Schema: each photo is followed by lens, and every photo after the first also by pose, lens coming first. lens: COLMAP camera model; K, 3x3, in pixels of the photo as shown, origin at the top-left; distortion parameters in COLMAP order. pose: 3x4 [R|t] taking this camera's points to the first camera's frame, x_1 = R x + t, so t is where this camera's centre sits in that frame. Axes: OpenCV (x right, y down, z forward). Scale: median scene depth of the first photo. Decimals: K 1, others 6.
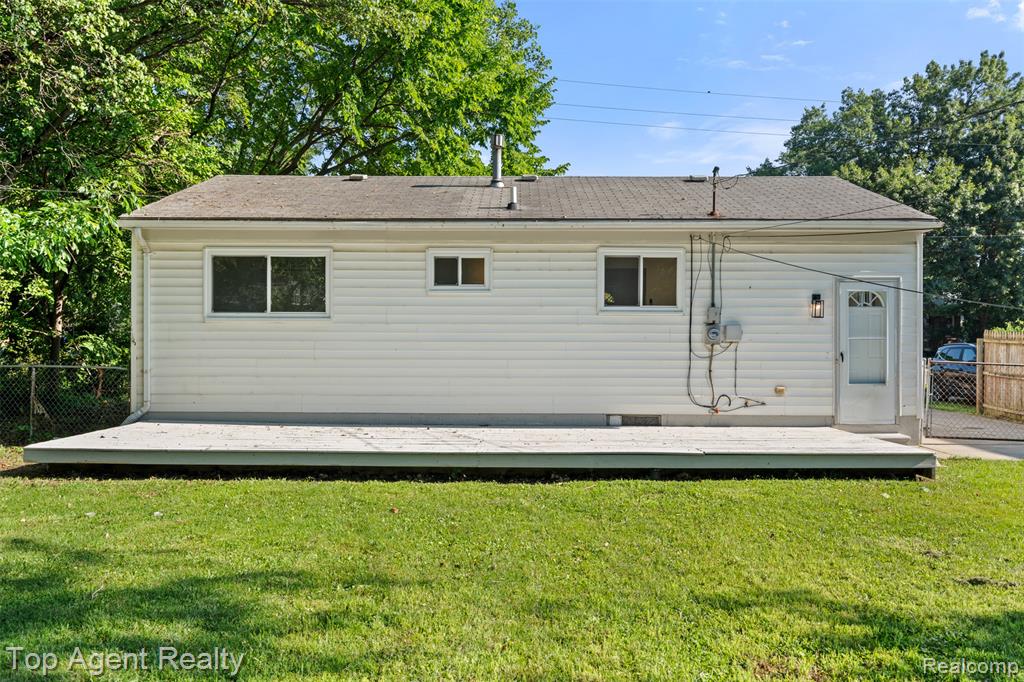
lens RADIAL K [[859.6, 0, 513.2], [0, 859.6, 340.9], [0, 0, 1]] dist [-0.012237, -0.001177]
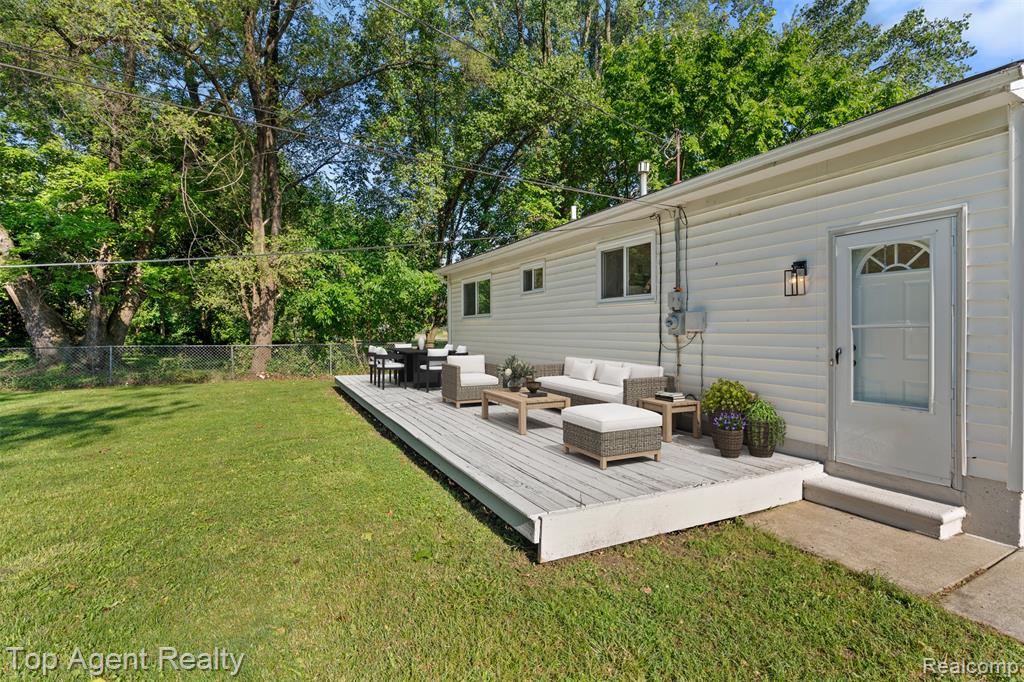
lens RADIAL K [[464.3, 0, 514.8], [0, 464.3, 336.0], [0, 0, 1]] dist [-0.008106, 0.002041]
pose [[0.480042, 0.007768, -0.877211, 0.563491], [-0.004126, 0.999970, 0.006597, 0.002956], [0.877236, 0.000453, 0.480059, 0.627935]]
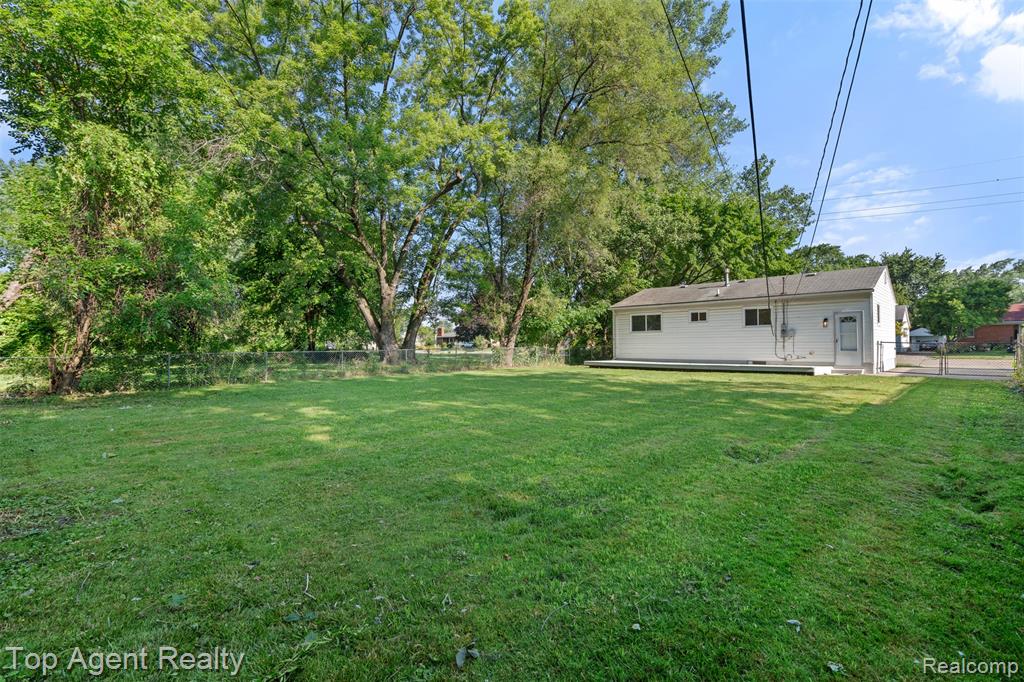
lens RADIAL K [[464.3, 0, 509.2], [0, 464.3, 343.6], [0, 0, 1]] dist [-0.008106, 0.002041]
pose [[0.715068, -0.010562, -0.698975, 0.665965], [0.002813, 0.999921, -0.012232, 0.042298], [0.699050, 0.006780, 0.715041, -0.791021]]
